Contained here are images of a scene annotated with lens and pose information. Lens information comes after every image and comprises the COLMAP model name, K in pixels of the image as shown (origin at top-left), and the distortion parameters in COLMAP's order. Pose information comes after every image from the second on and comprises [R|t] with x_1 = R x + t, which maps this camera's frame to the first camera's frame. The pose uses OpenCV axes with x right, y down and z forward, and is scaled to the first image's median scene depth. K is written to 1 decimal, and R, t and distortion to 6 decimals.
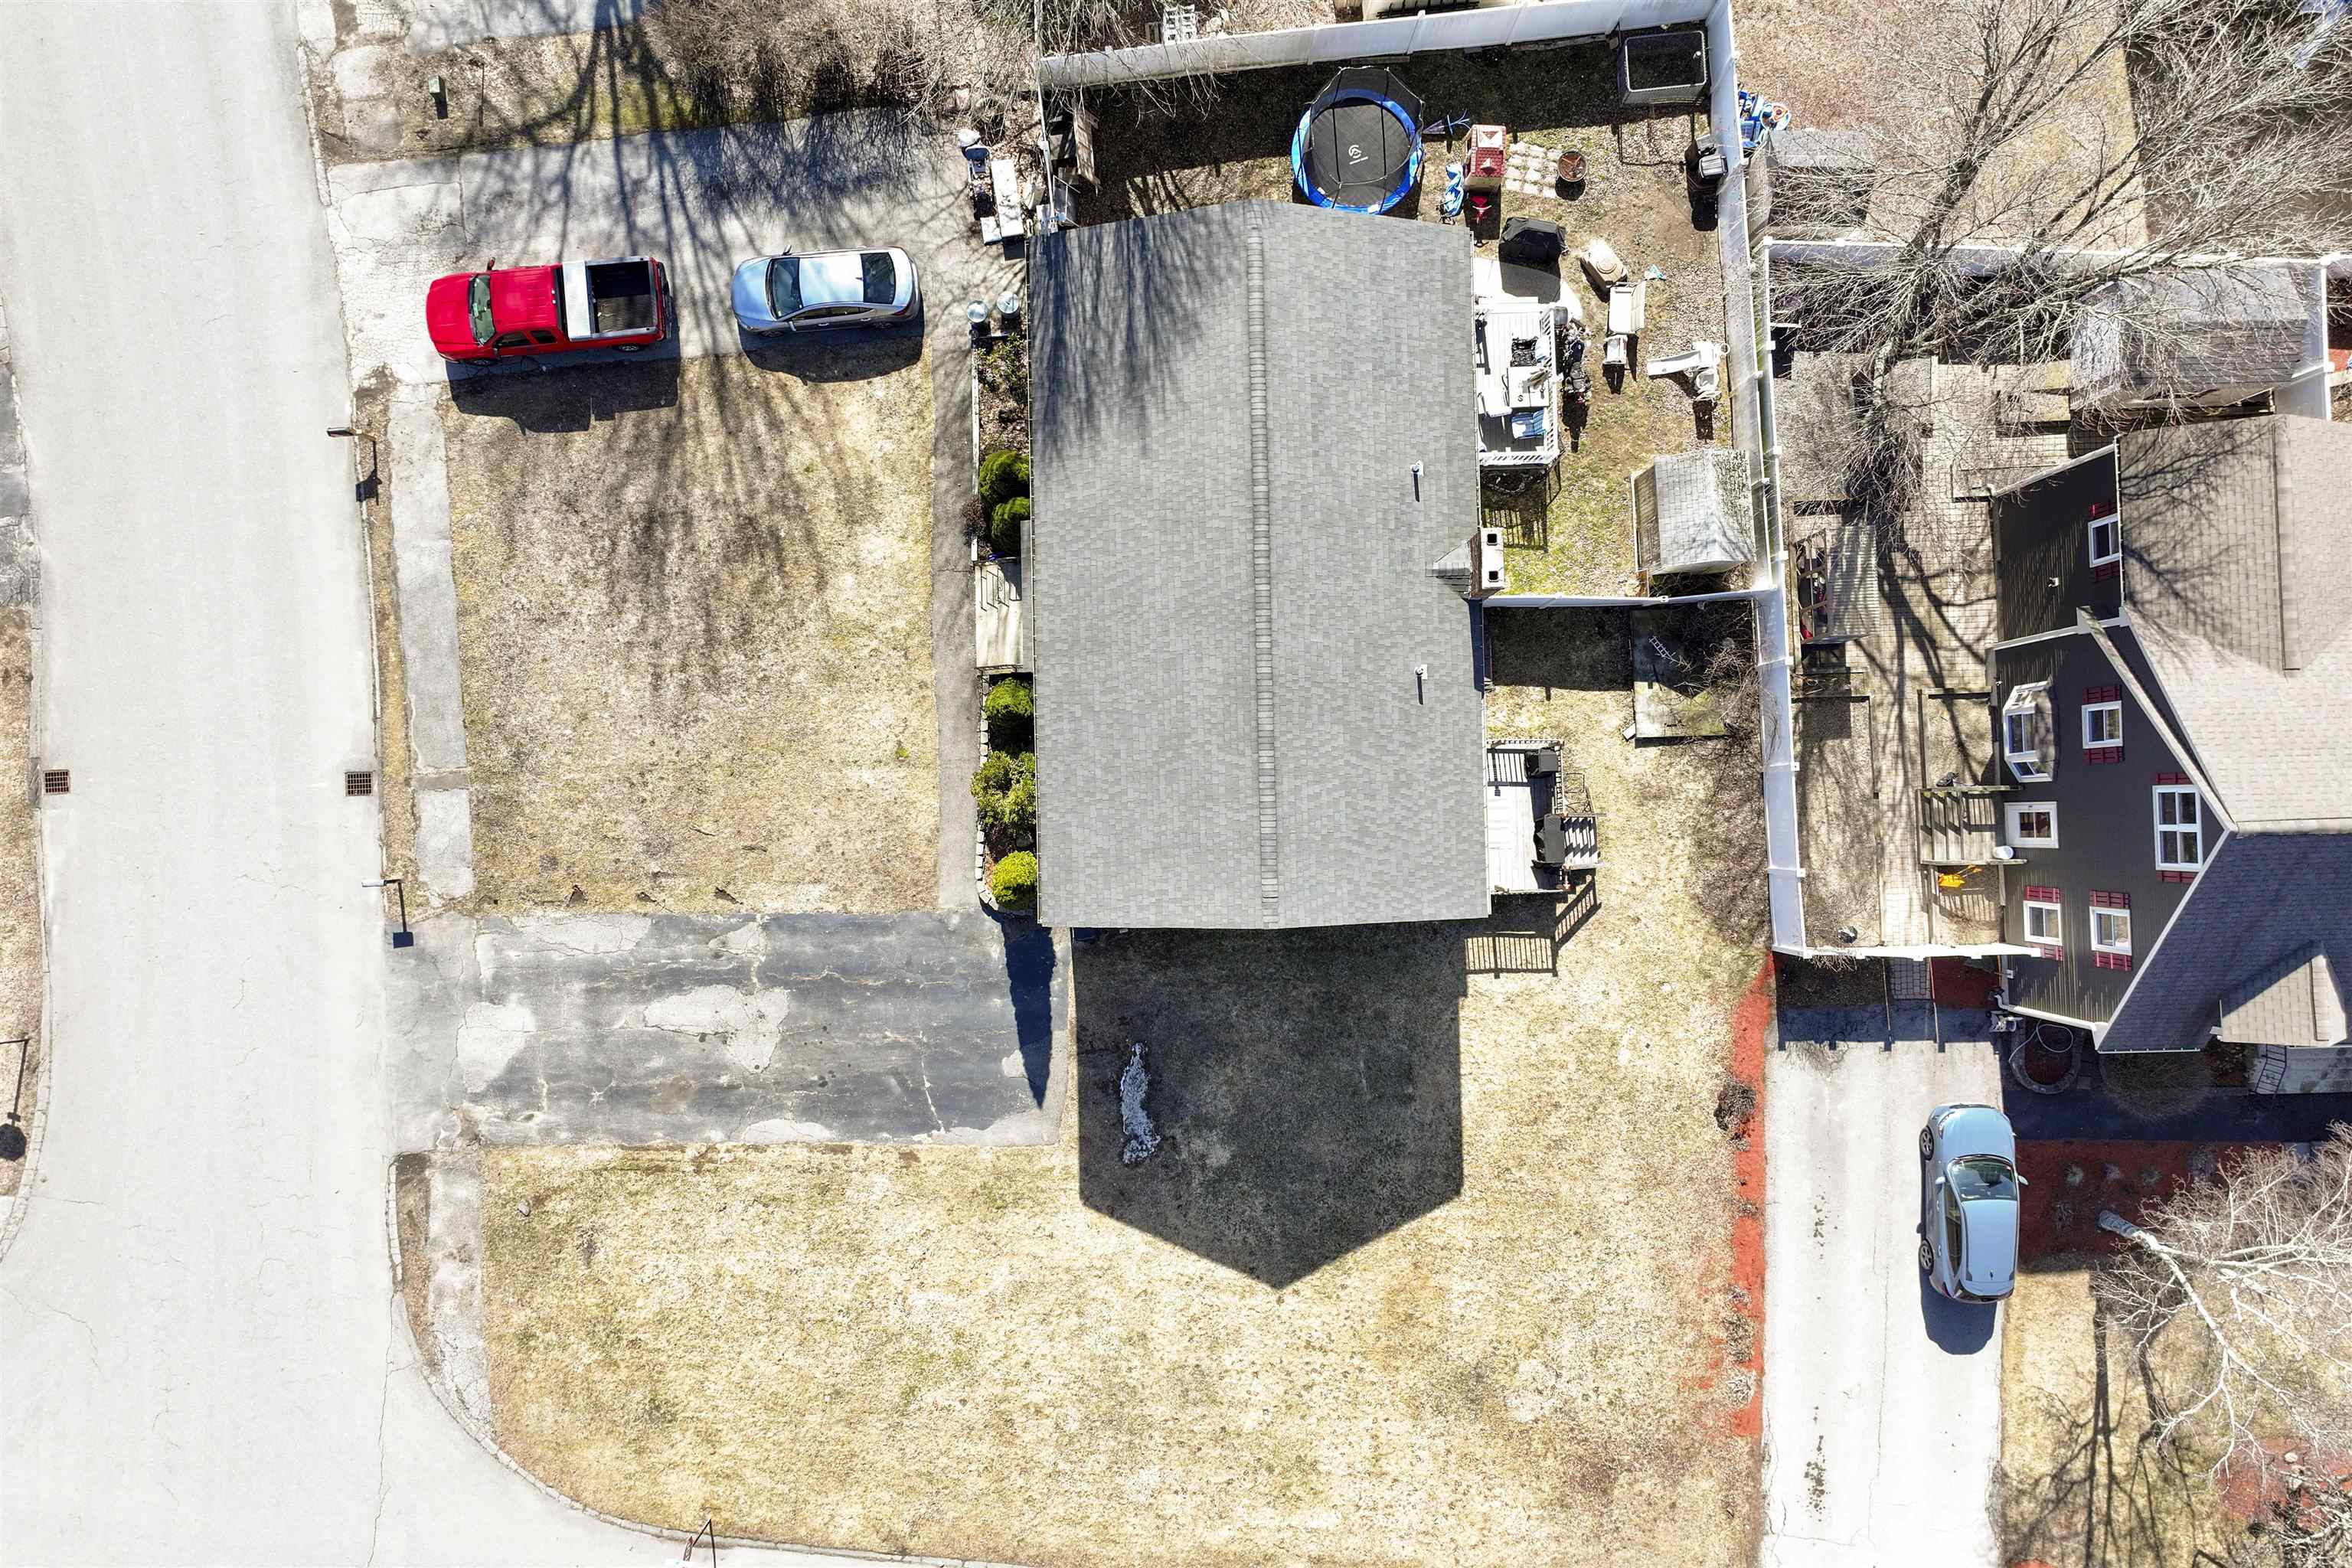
lens RADIAL K [[1644.1, 0, 1176.0], [0, 1644.1, 784.0], [0, 0, 1]] dist [0.000084, -0.002578]
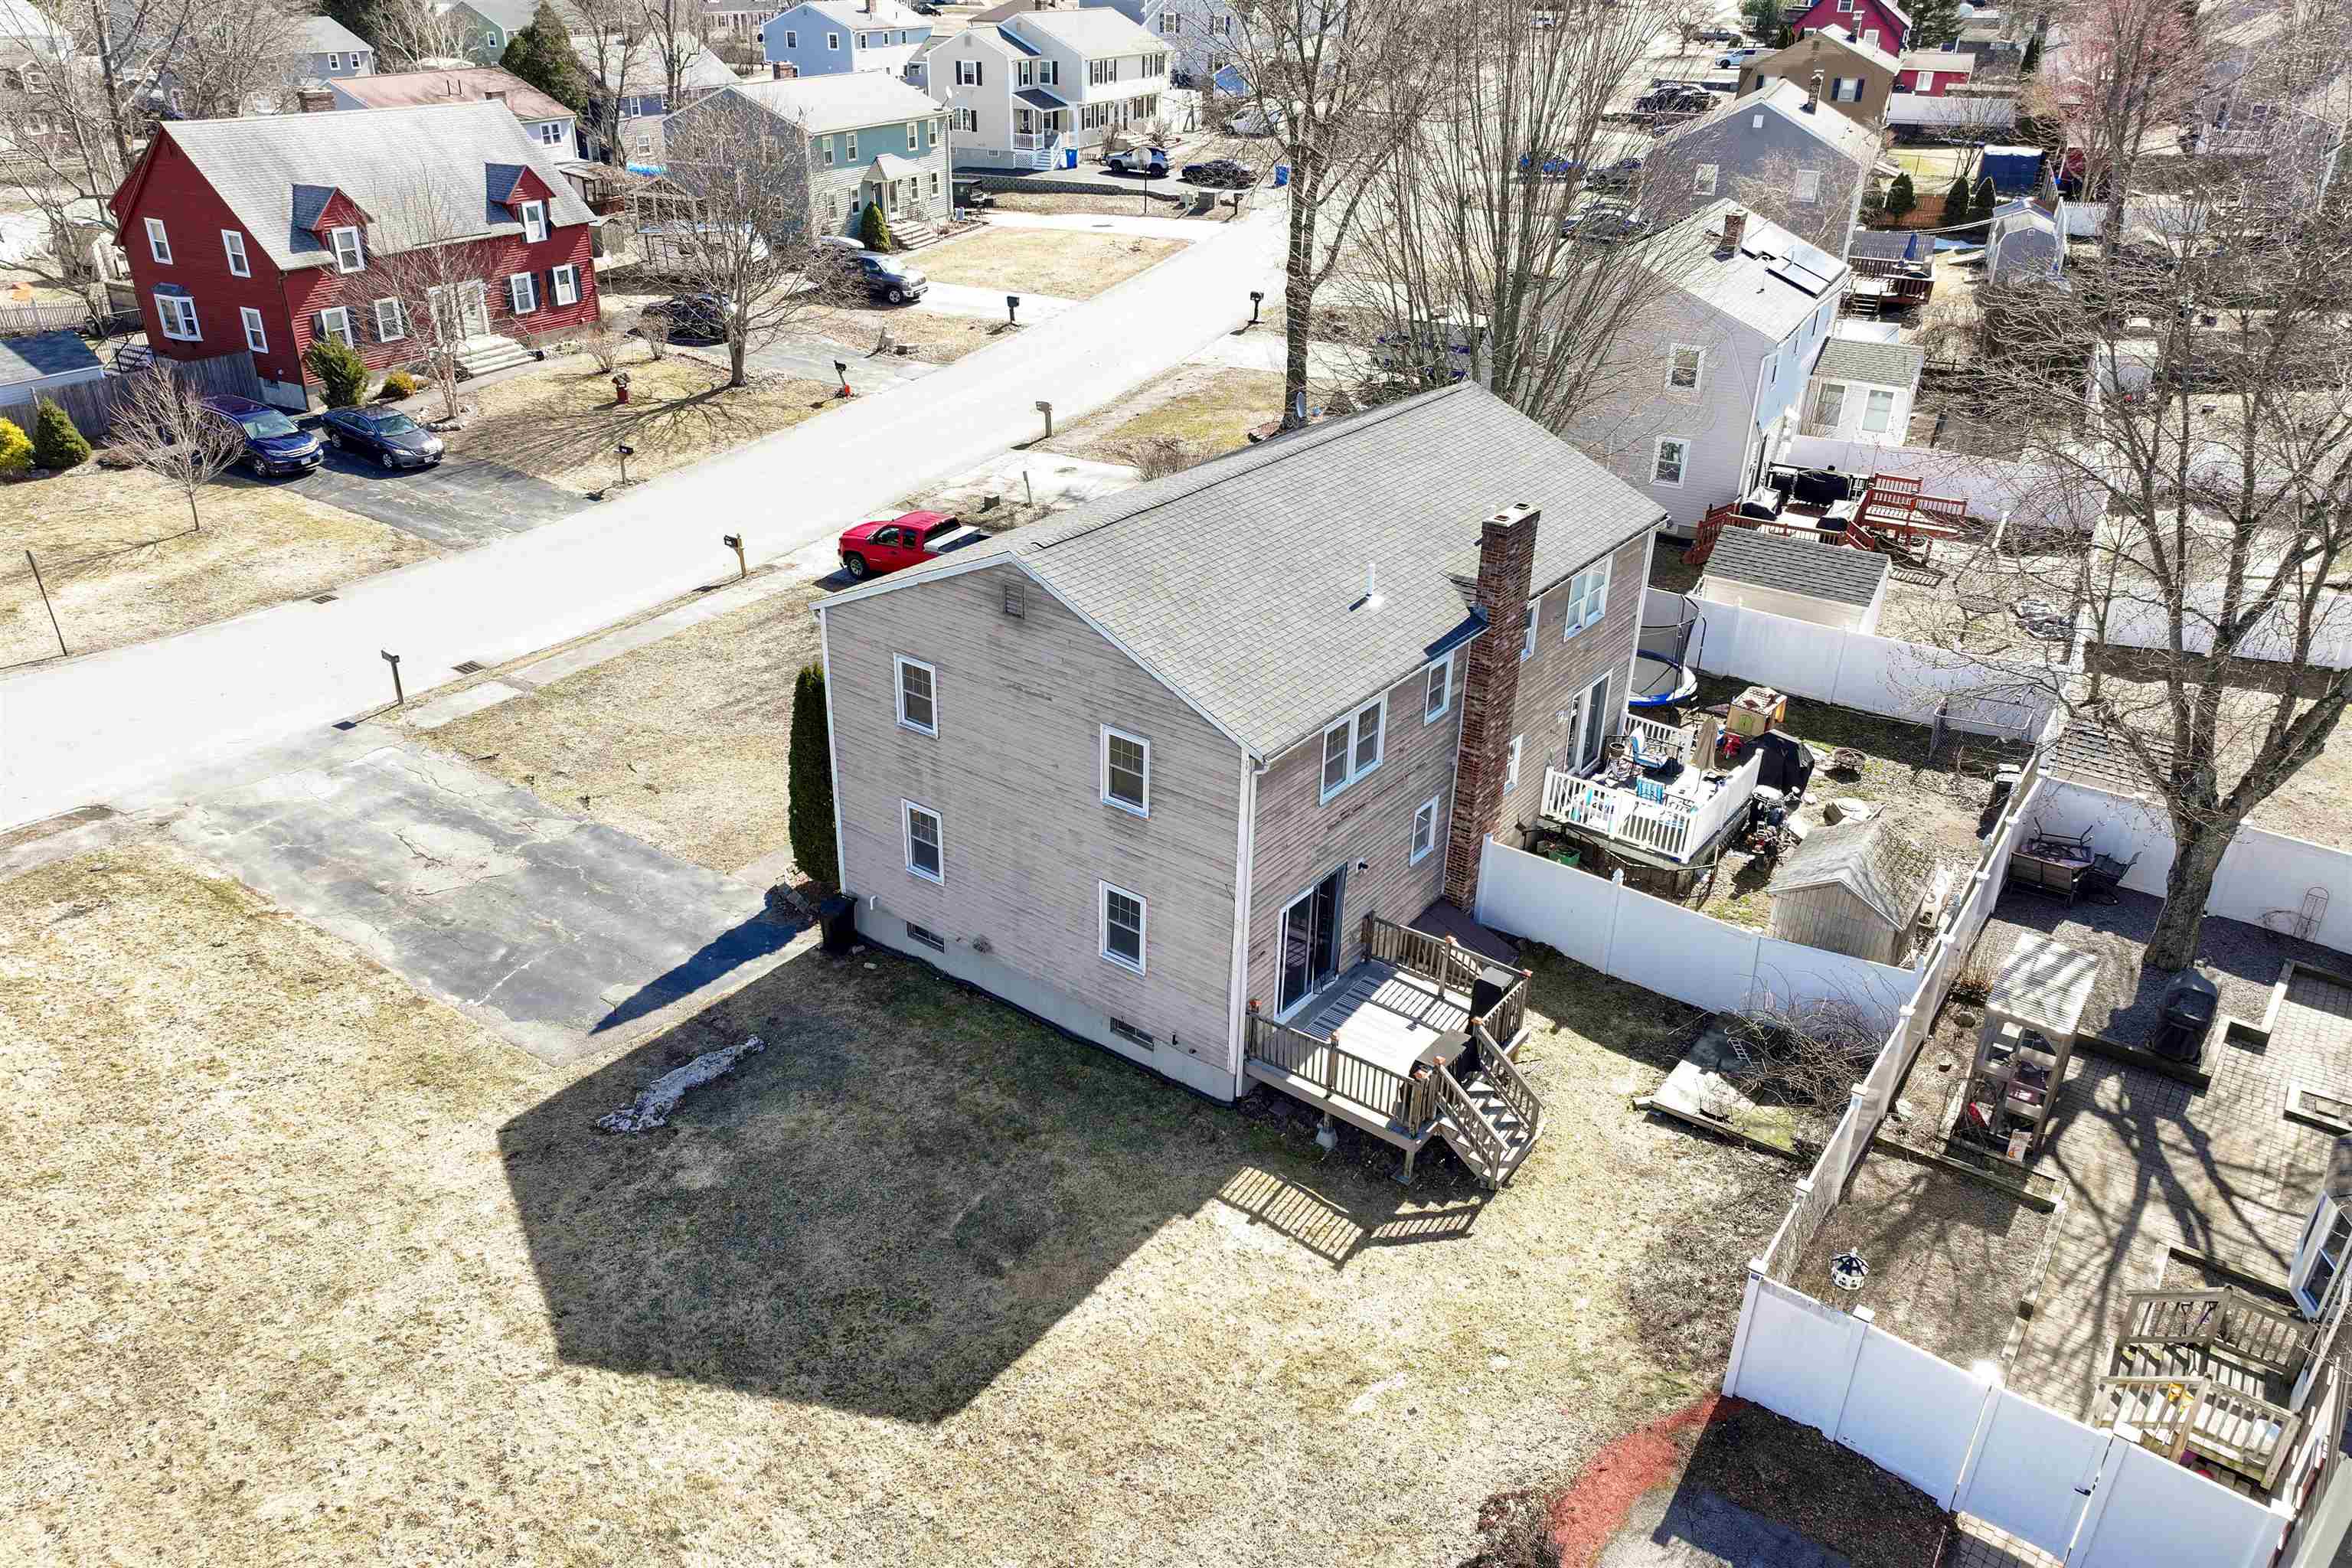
lens RADIAL K [[1661.8, 0, 1176.0], [0, 1661.8, 784.0], [0, 0, 1]] dist [0.004676, 0.004494]
pose [[0.786109, 0.284512, -0.548713, 0.452866], [-0.618080, 0.366381, -0.695515, 0.485665], [0.003156, 0.885899, 0.463867, 0.590478]]
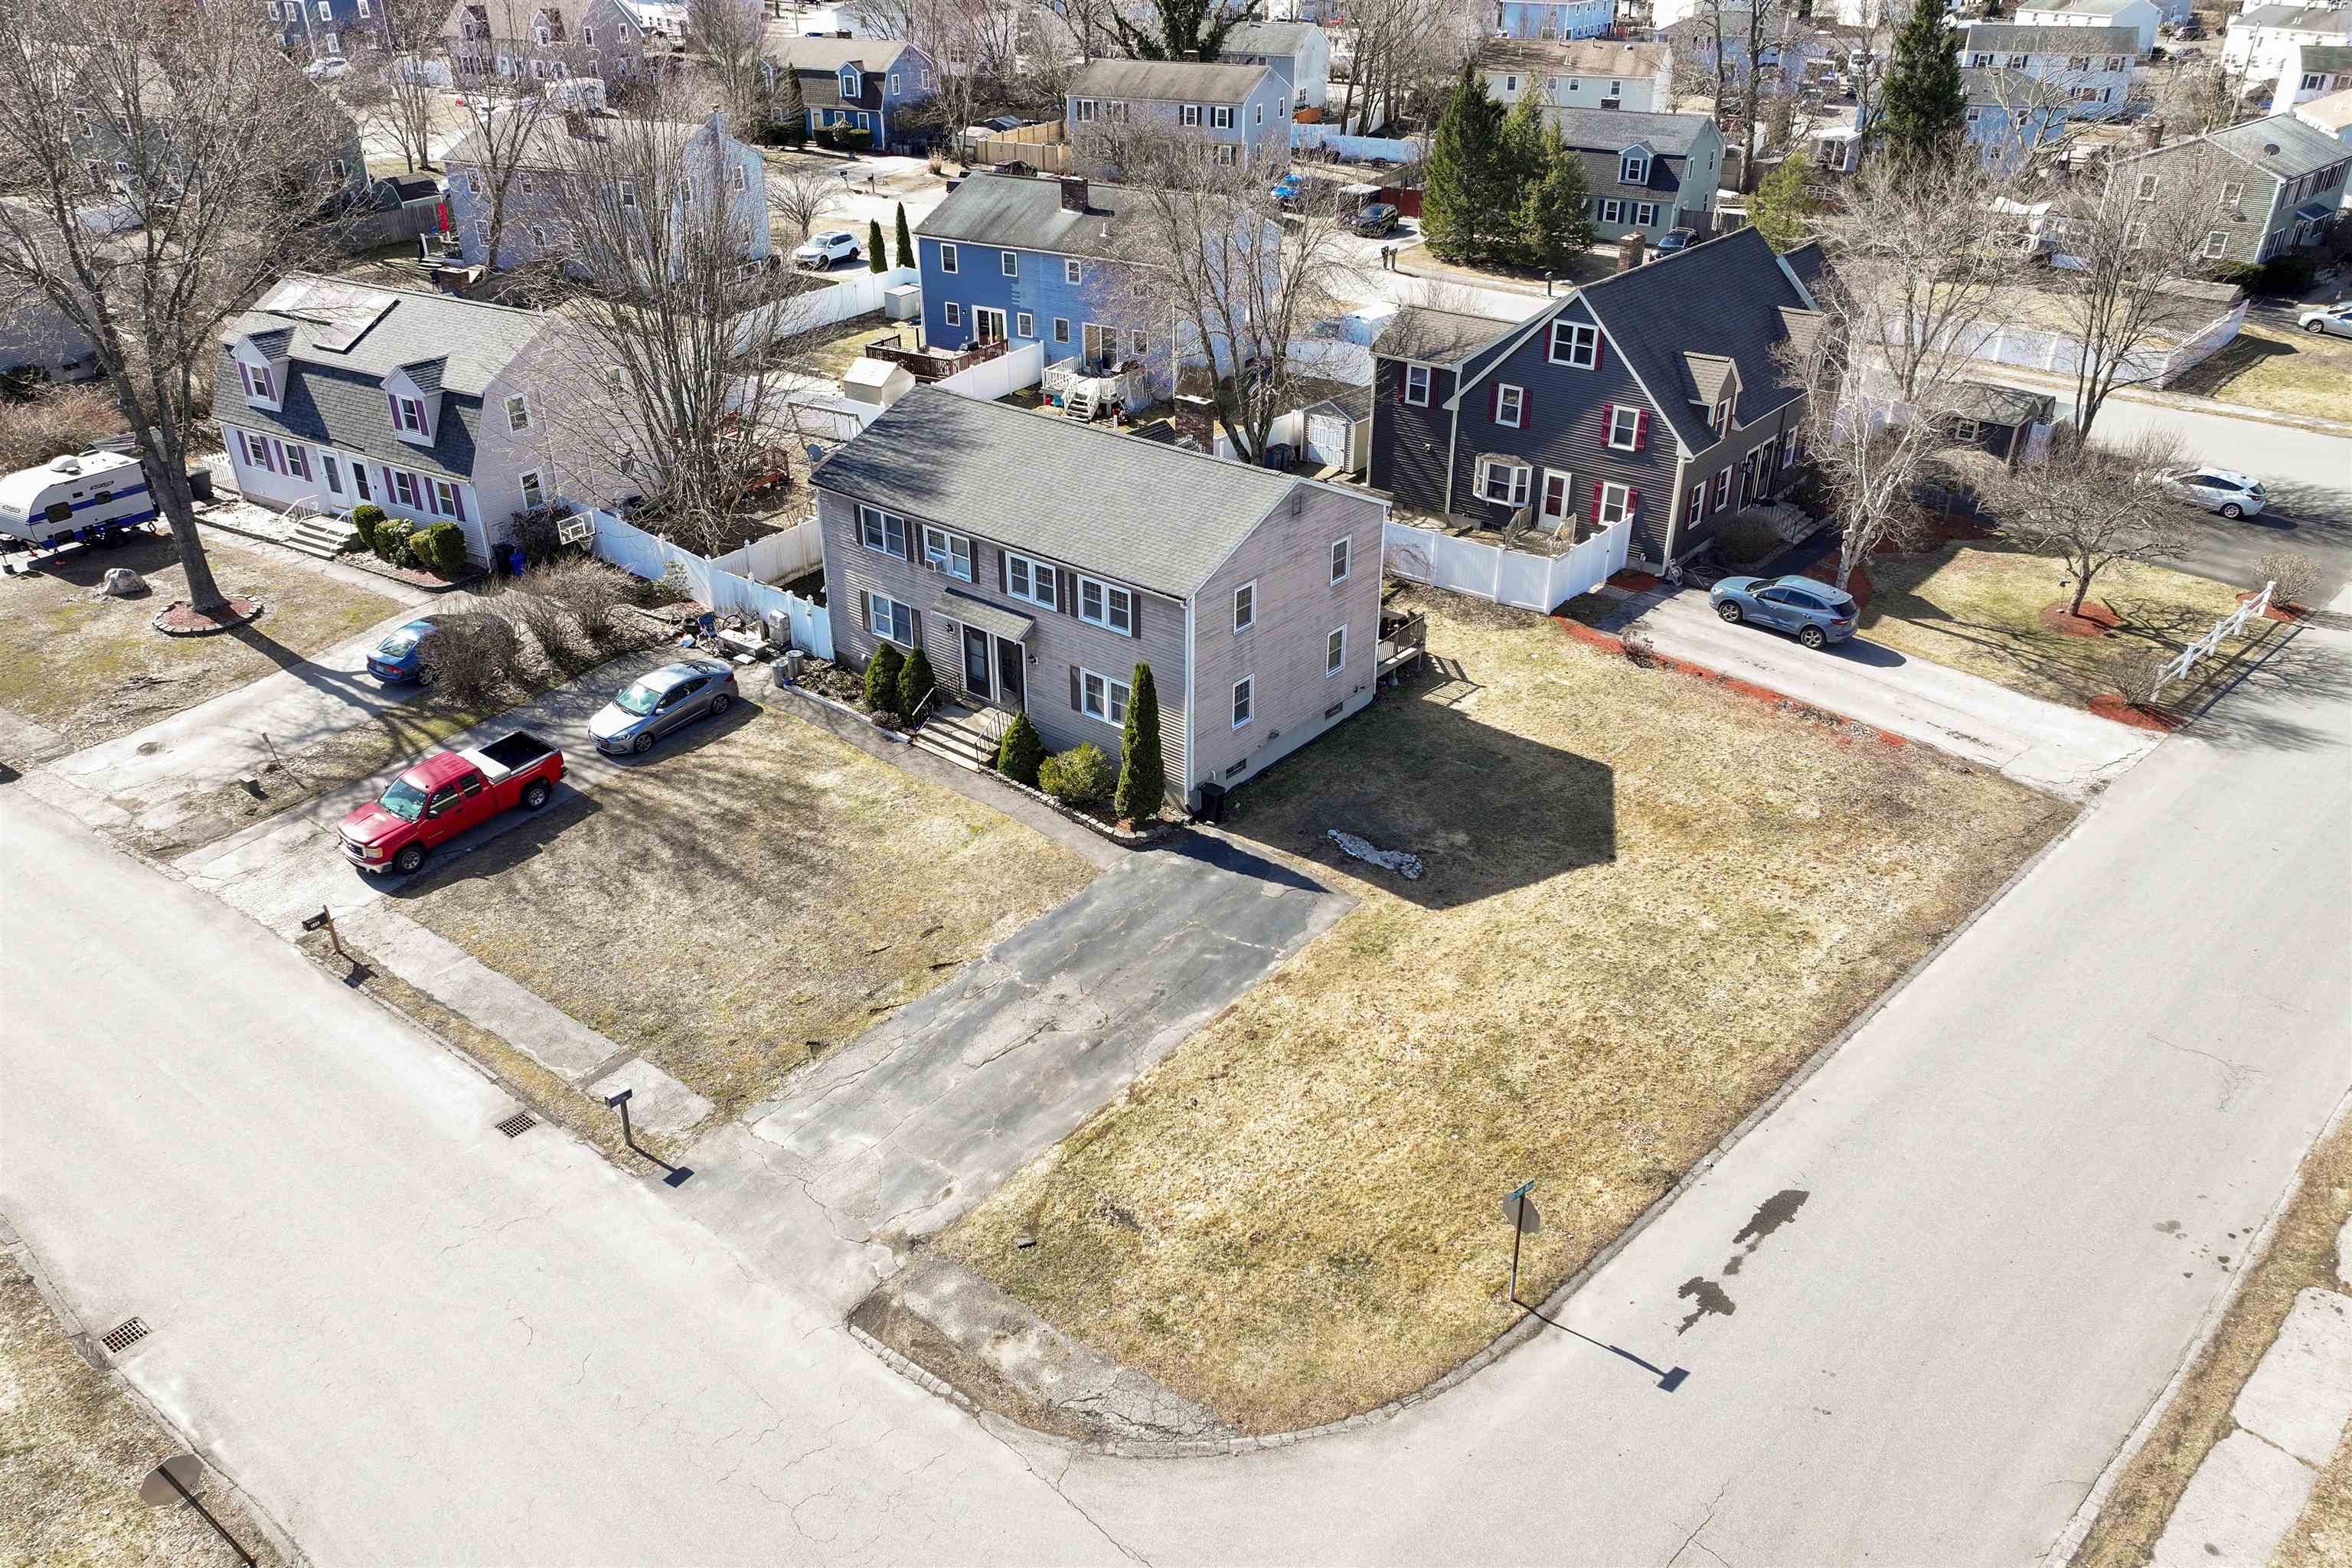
lens RADIAL K [[1642.6, 0, 1176.0], [0, 1642.6, 784.0], [0, 0, 1]] dist [0.001685, 0.001887]
pose [[0.651980, -0.372999, 0.660147, -0.774177], [0.758122, 0.335773, -0.559024, 0.664275], [-0.013144, 0.864944, 0.501696, 0.440188]]
